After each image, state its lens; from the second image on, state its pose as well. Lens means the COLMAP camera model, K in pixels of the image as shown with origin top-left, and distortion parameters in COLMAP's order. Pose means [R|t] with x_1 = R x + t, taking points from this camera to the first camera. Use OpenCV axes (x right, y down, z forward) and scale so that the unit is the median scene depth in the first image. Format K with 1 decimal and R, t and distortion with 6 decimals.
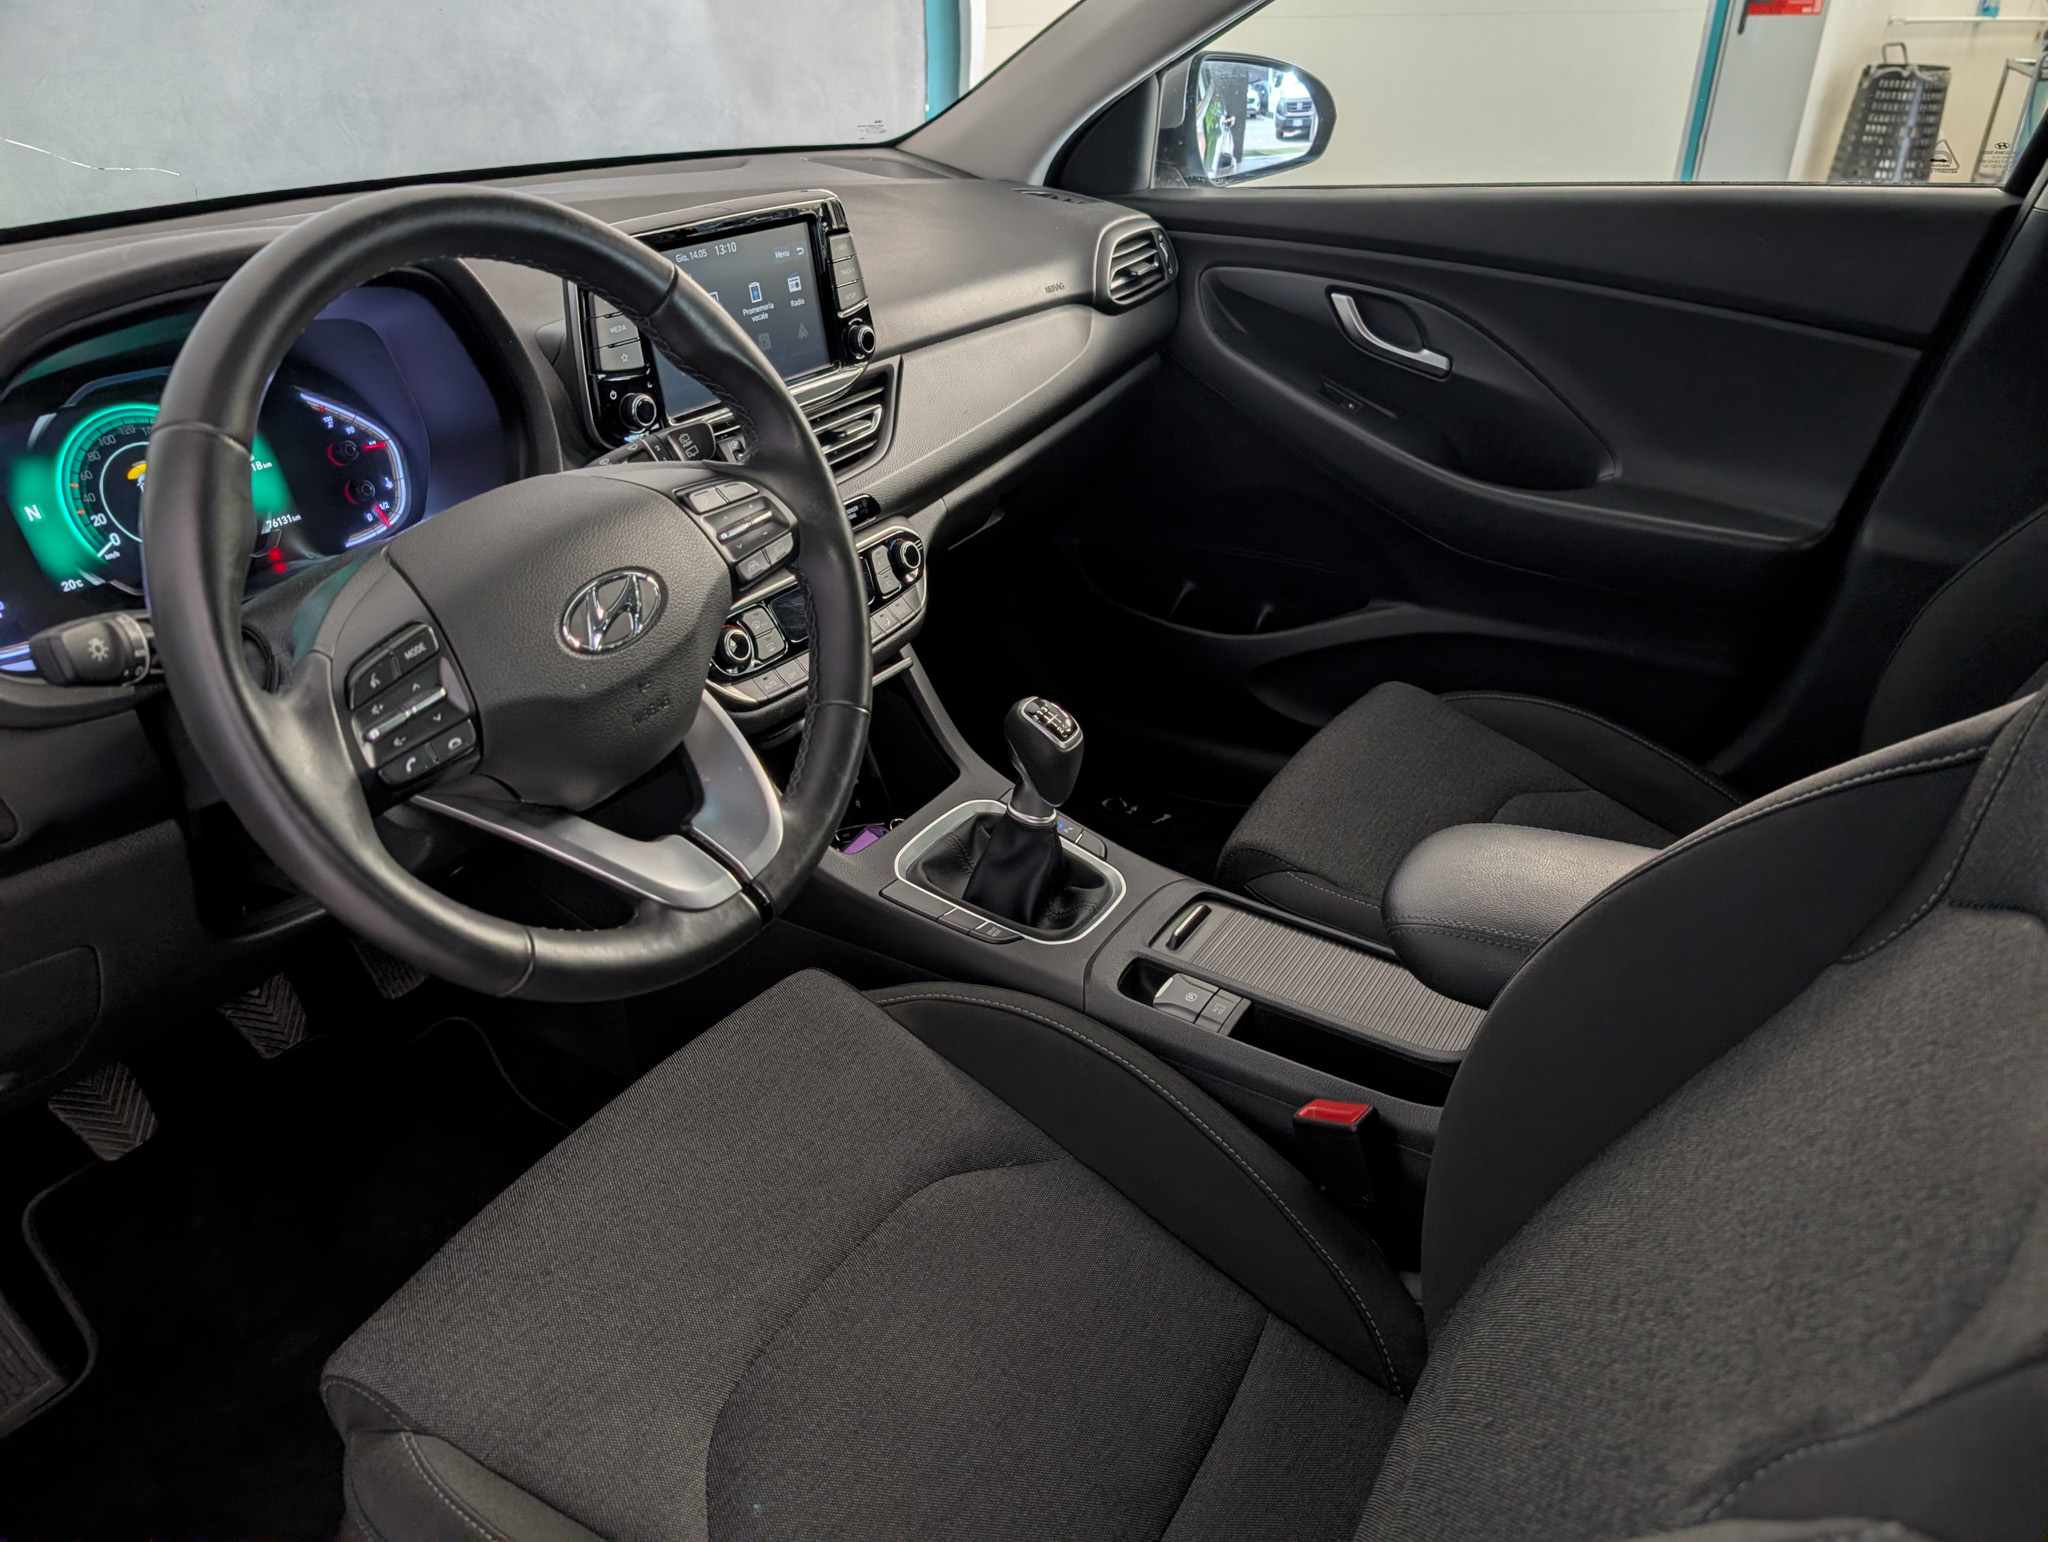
lens RADIAL K [[1500.1, 0, 1024.0], [0, 1500.1, 771.0], [0, 0, 1]] dist [0.005561, -0.000632]
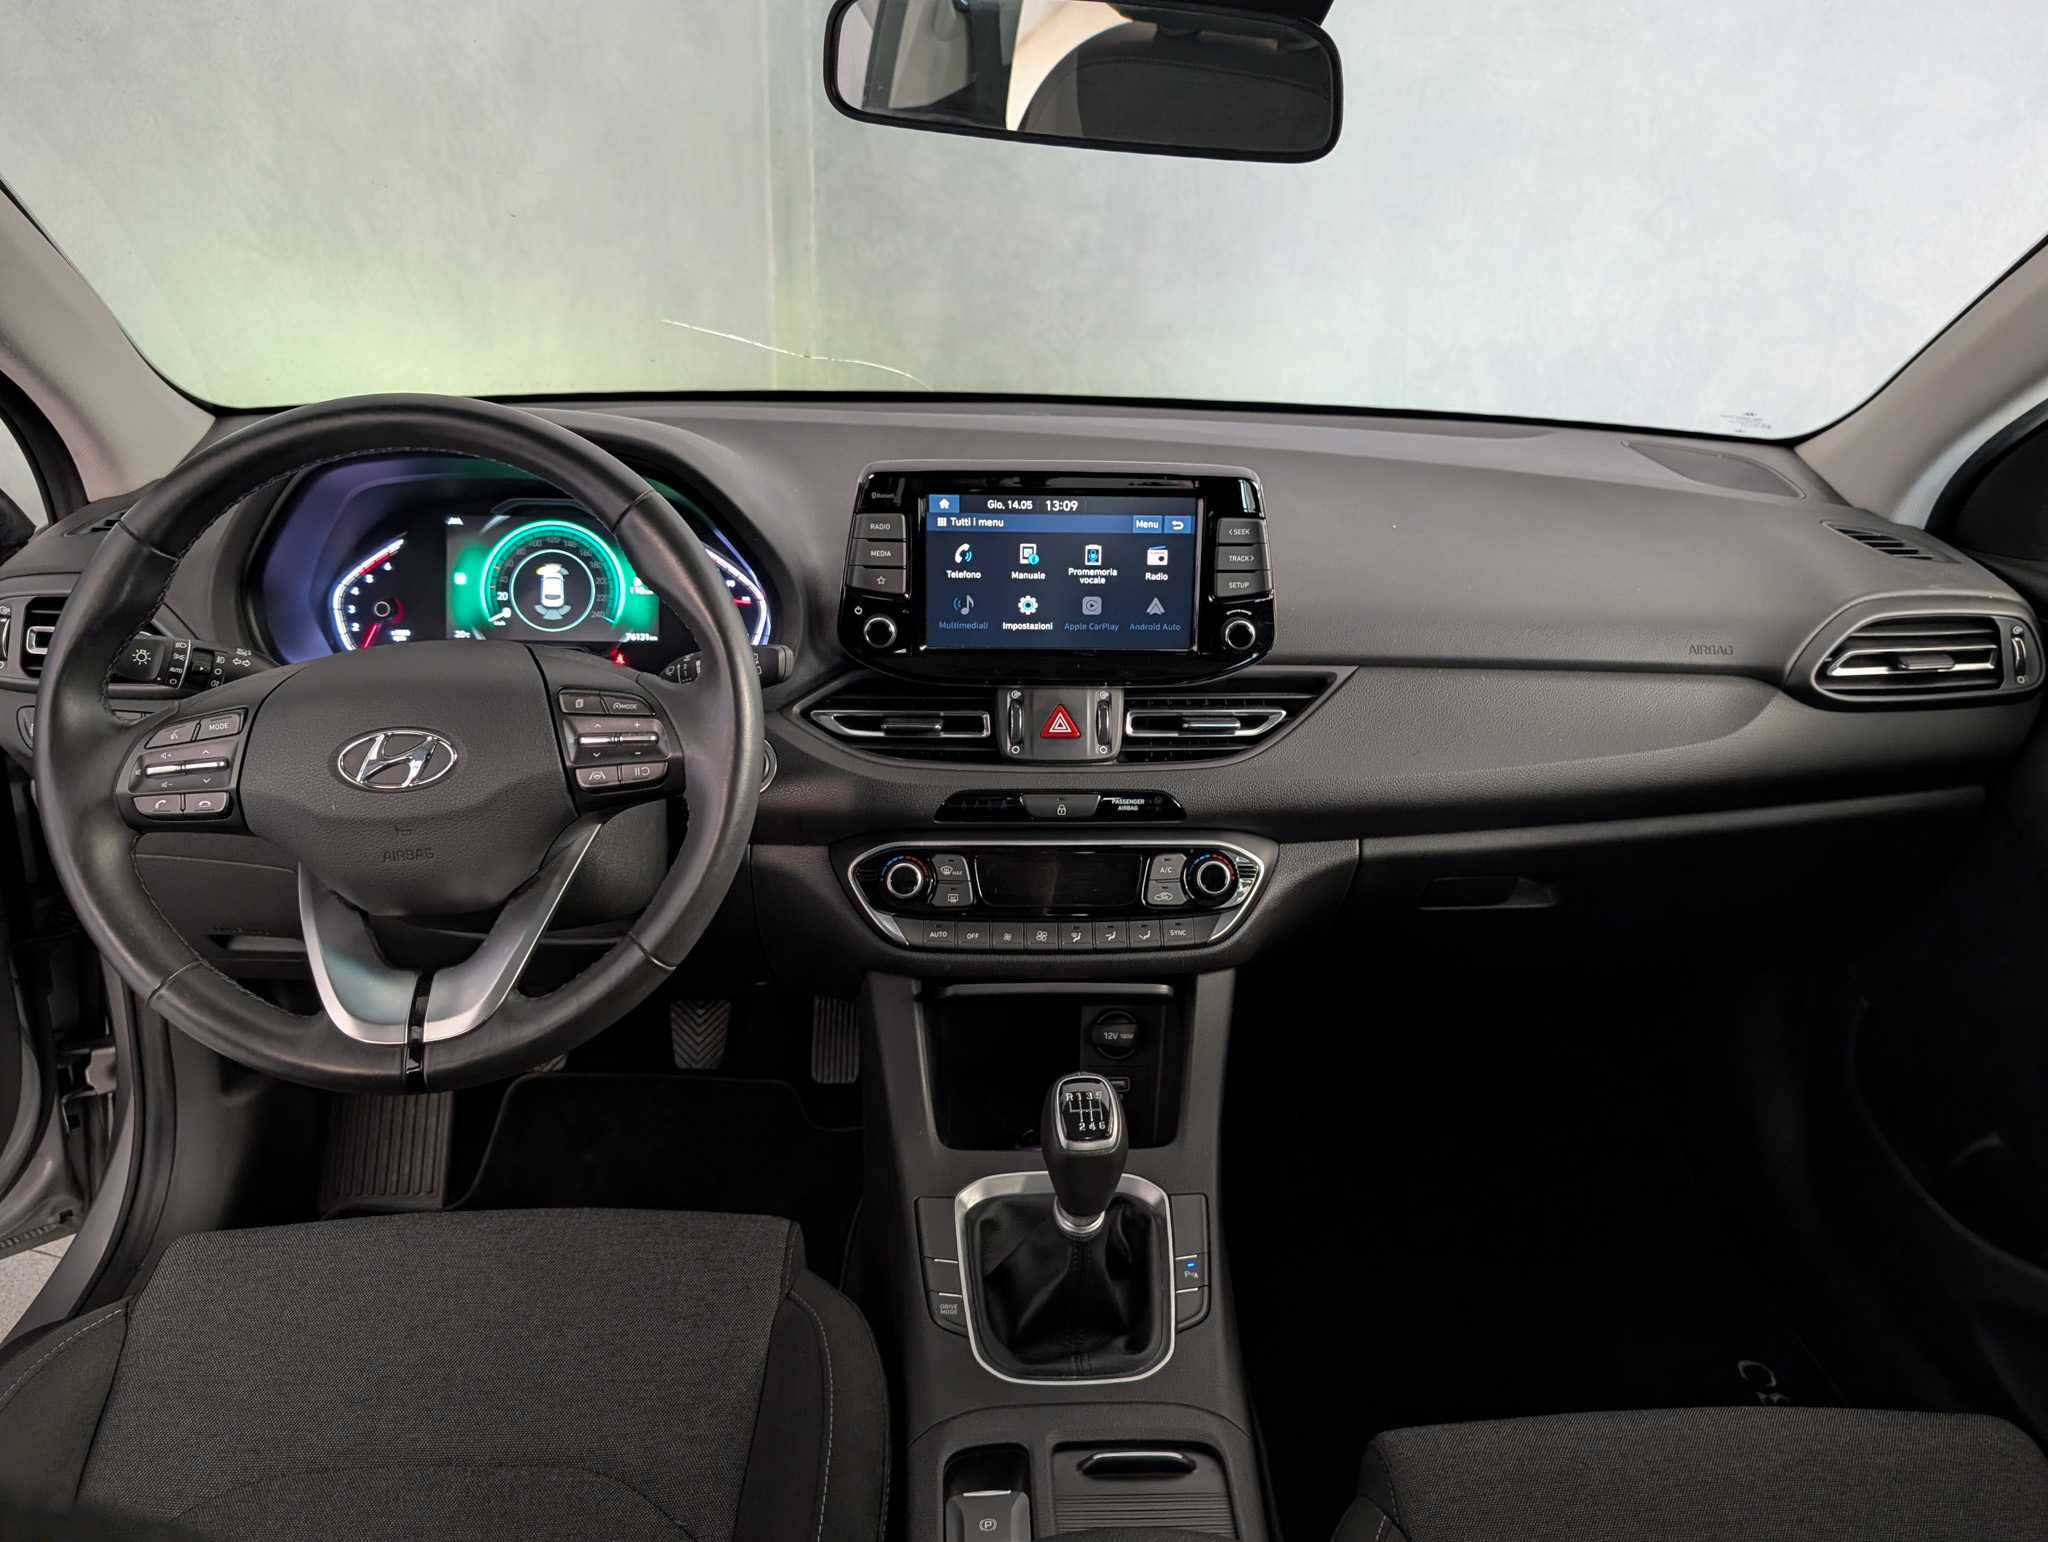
lens RADIAL K [[1522.6, 0, 1074.8], [0, 1522.6, 730.2], [0, 0, 1]] dist [0.006270, -0.003866]
pose [[0.581748, 0.302931, -0.754852, 0.594133], [-0.412449, 0.909756, 0.047230, -0.267703], [0.701038, 0.283862, 0.654192, 0.407320]]
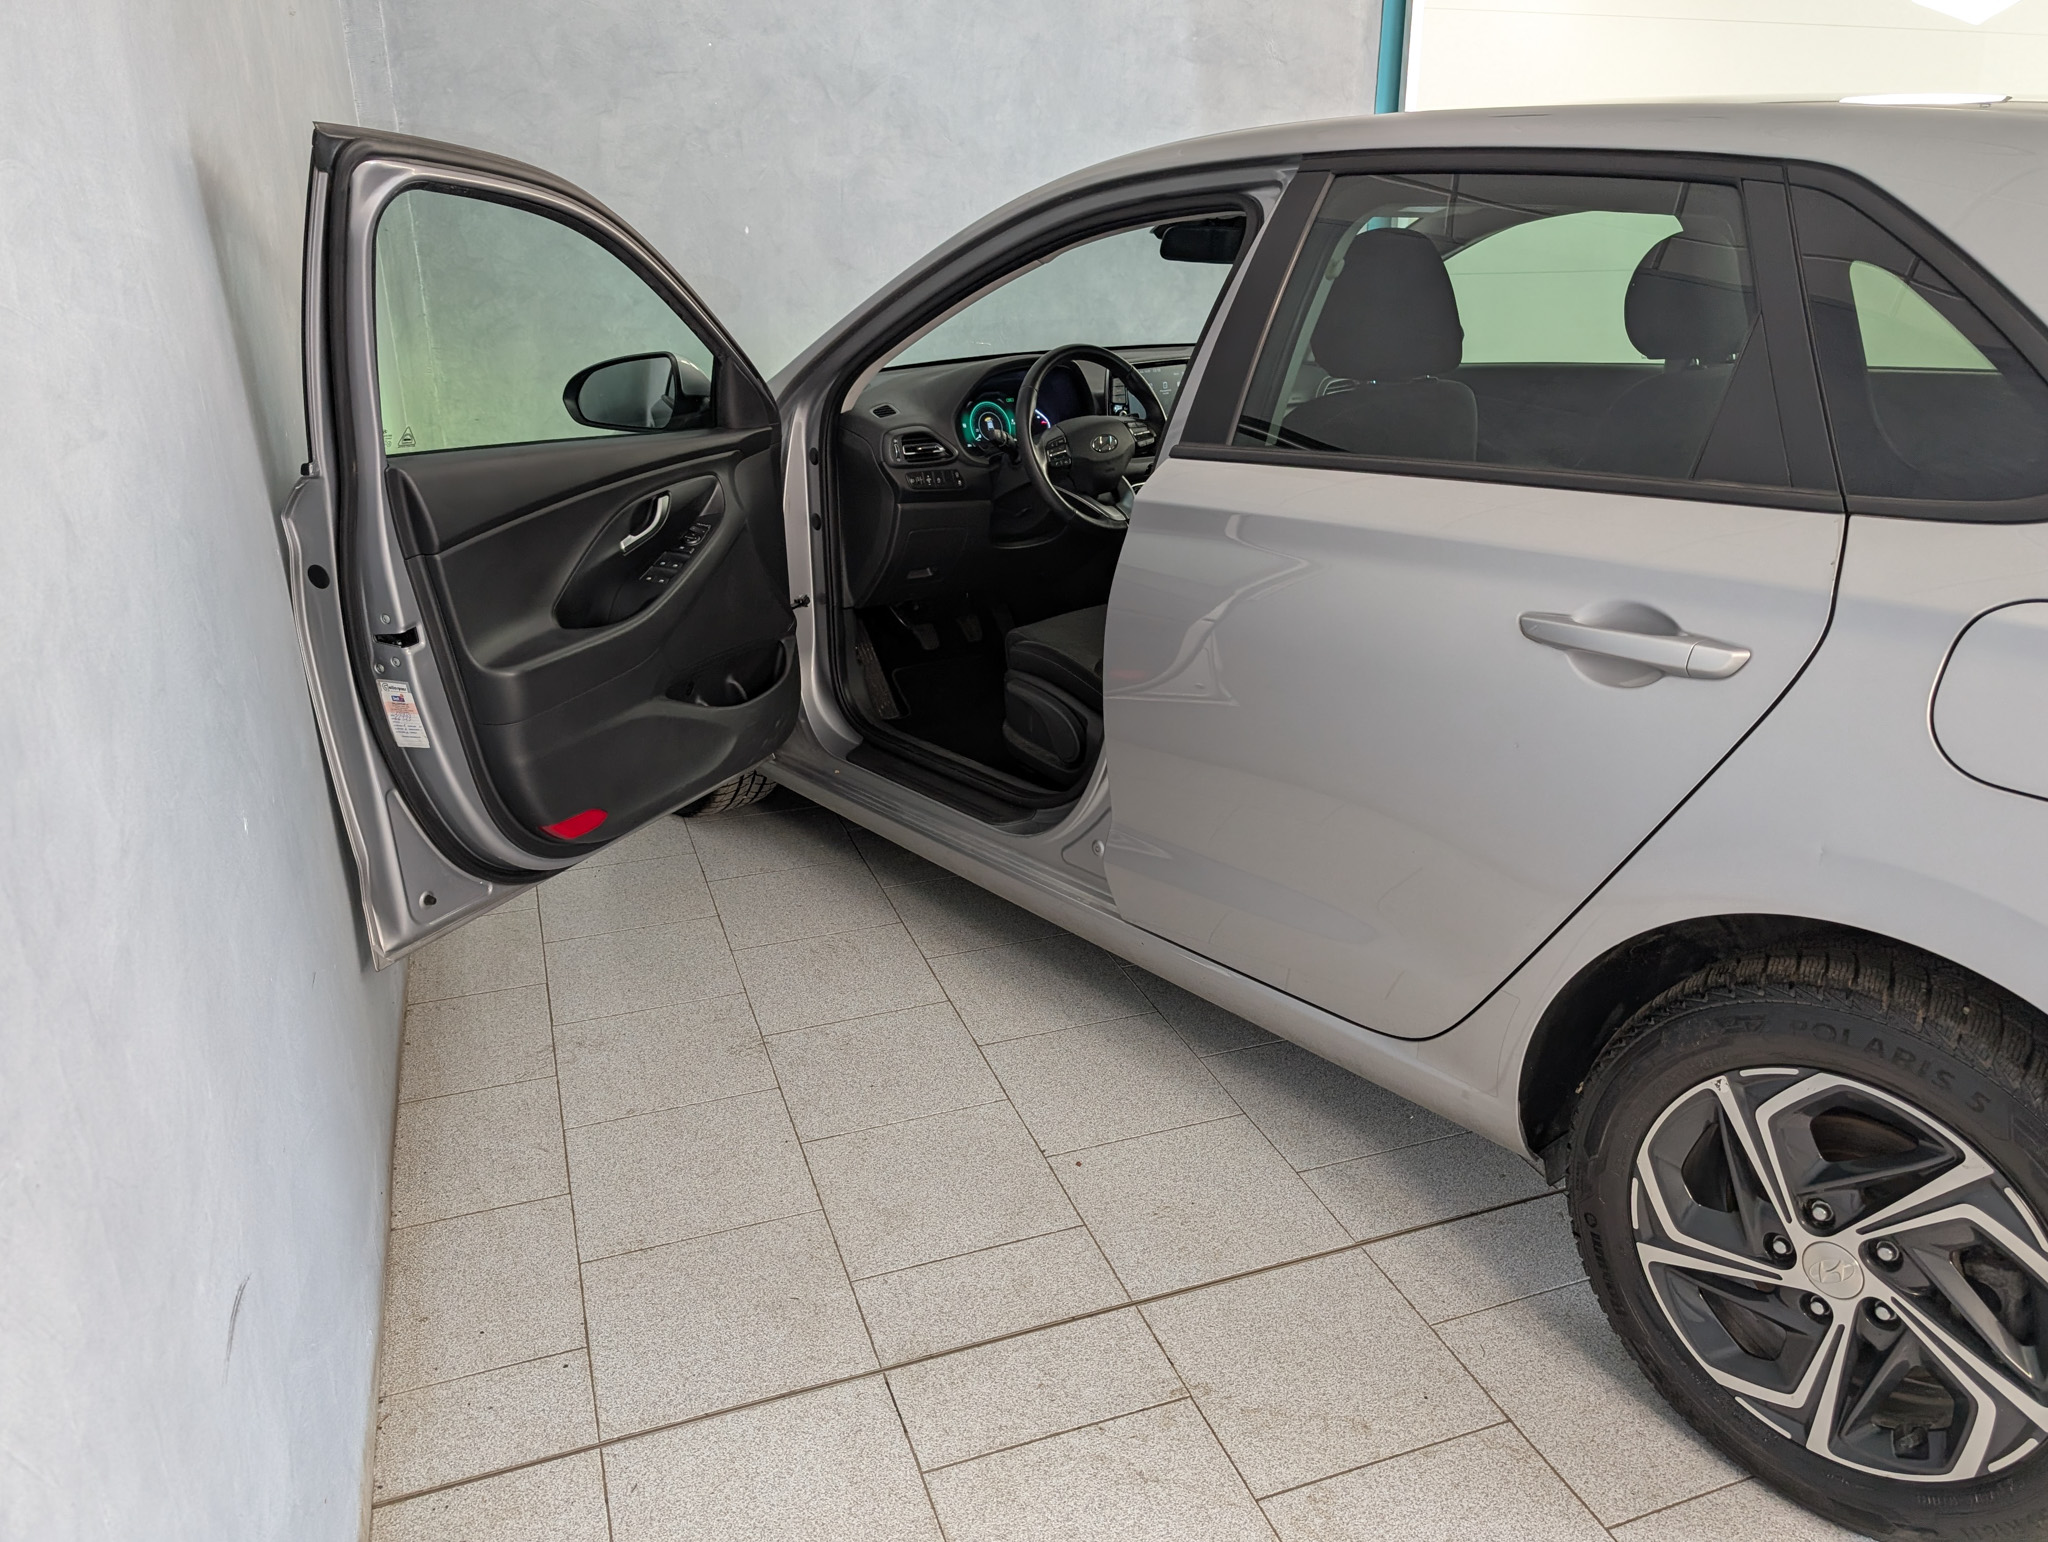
lens RADIAL K [[1446.8, 0, 1066.0], [0, 1446.8, 784.5], [0, 0, 1]] dist [0.026717, -0.002326]
pose [[0.950851, 0.110209, -0.289372, 0.593300], [-0.141771, 0.985762, -0.090414, 0.804701], [0.275288, 0.126995, 0.952937, -1.827536]]
